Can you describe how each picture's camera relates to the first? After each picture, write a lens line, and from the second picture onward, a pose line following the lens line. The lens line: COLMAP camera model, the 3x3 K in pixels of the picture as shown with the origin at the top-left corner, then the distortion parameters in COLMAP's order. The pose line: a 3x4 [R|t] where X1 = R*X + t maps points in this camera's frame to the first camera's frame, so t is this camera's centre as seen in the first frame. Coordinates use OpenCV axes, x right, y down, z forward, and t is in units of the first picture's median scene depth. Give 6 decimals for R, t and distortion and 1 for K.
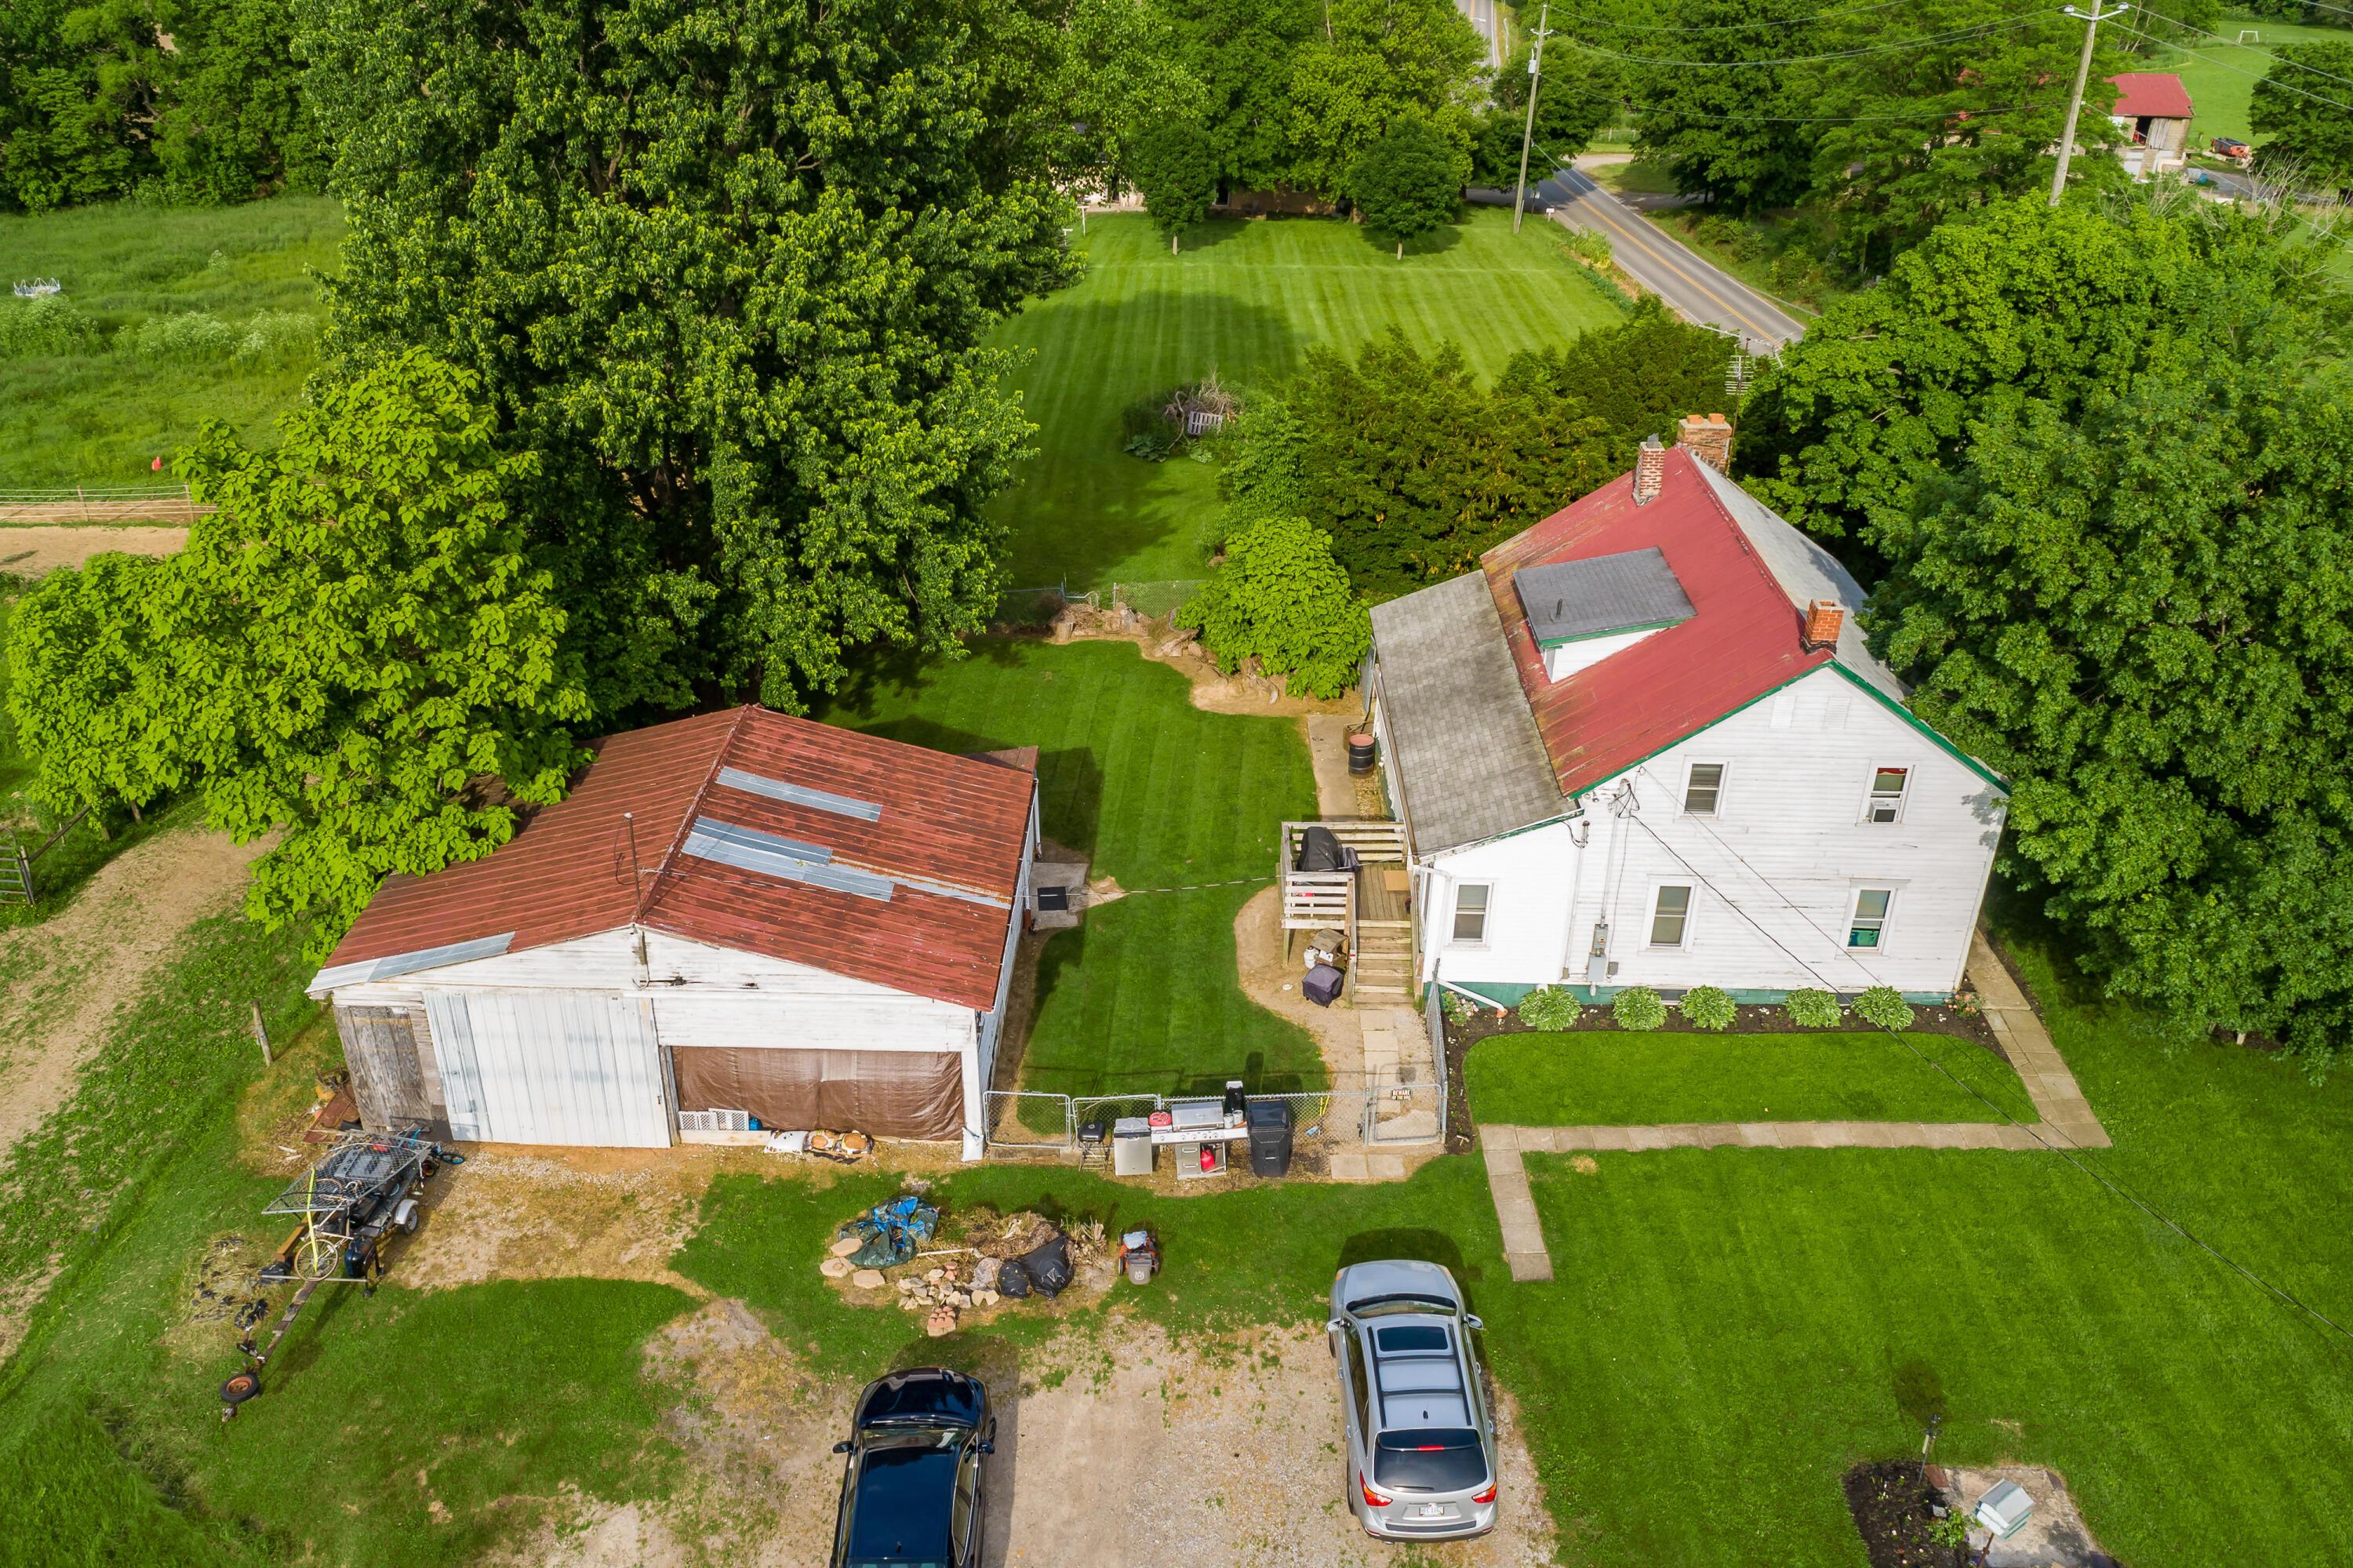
lens RADIAL K [[2004.2, 0, 1176.5], [0, 2004.2, 784.0], [0, 0, 1]] dist [-0.018478, 0.000856]
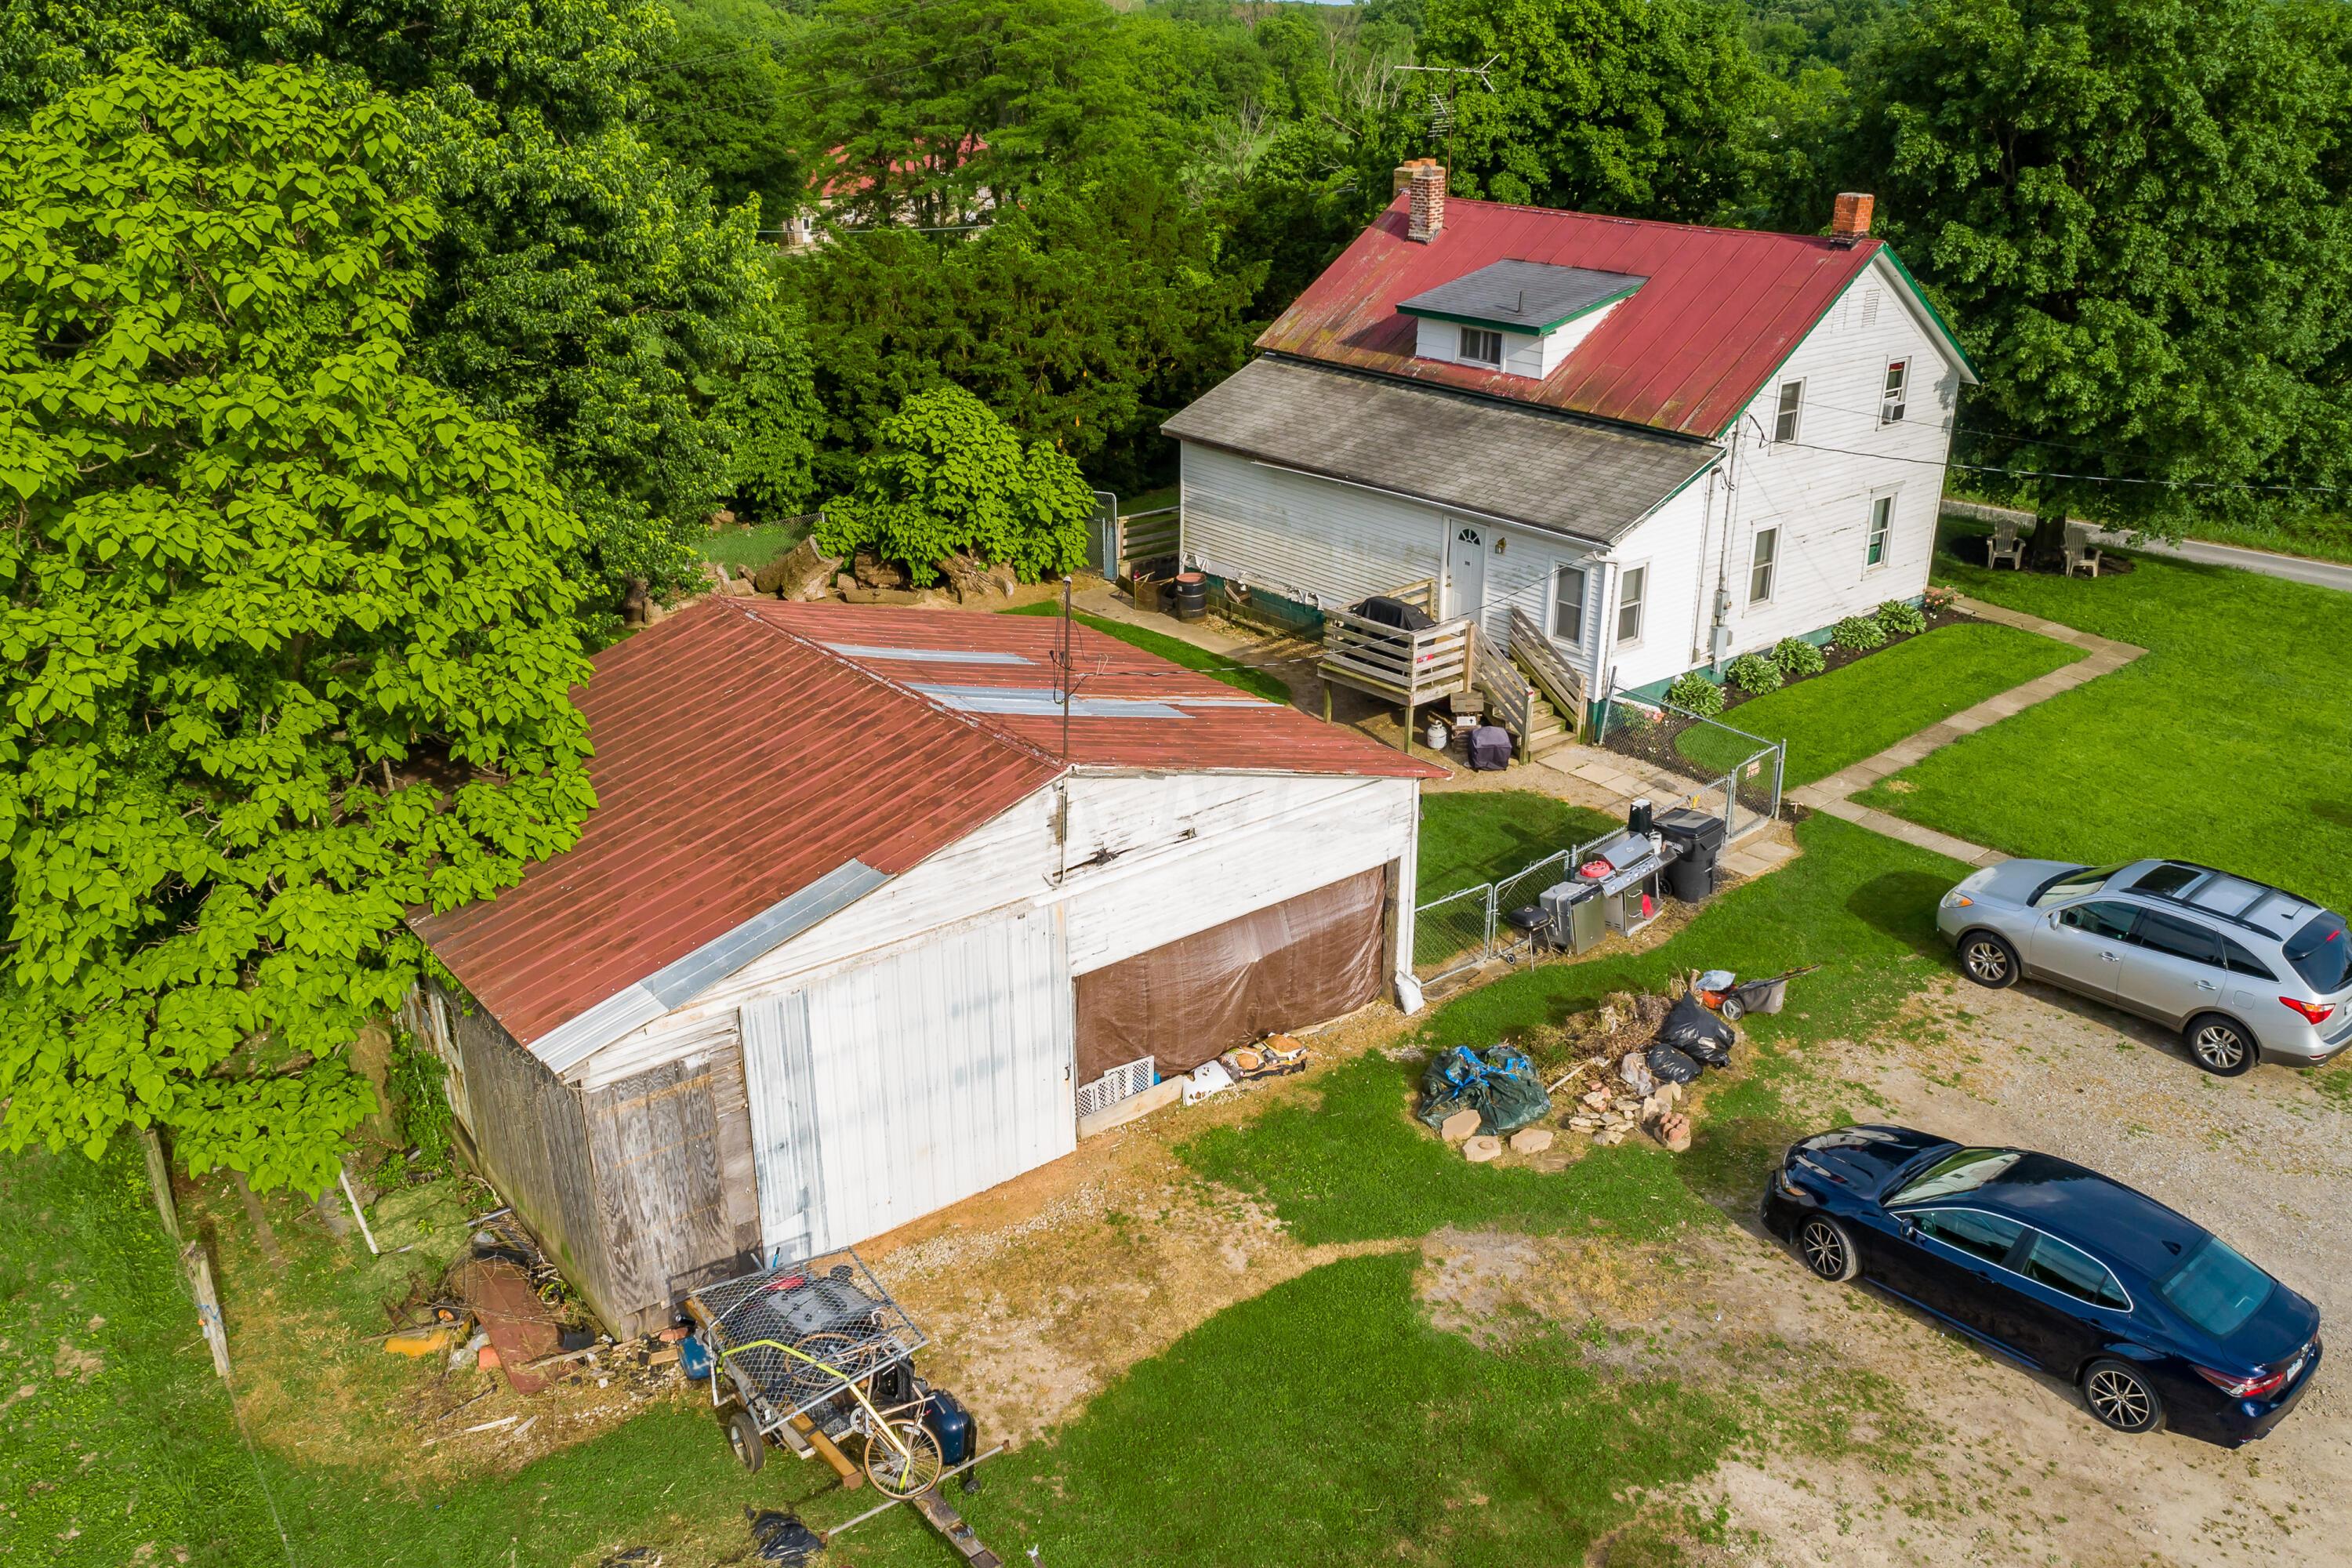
lens RADIAL K [[2003.2, 0, 1176.0], [0, 2003.2, 784.0], [0, 0, 1]] dist [-0.018478, 0.000856]
pose [[0.749120, -0.249413, 0.613688, -0.609005], [0.318528, 0.947907, -0.003578, 0.083724], [-0.580827, 0.198158, 0.789540, 0.455061]]
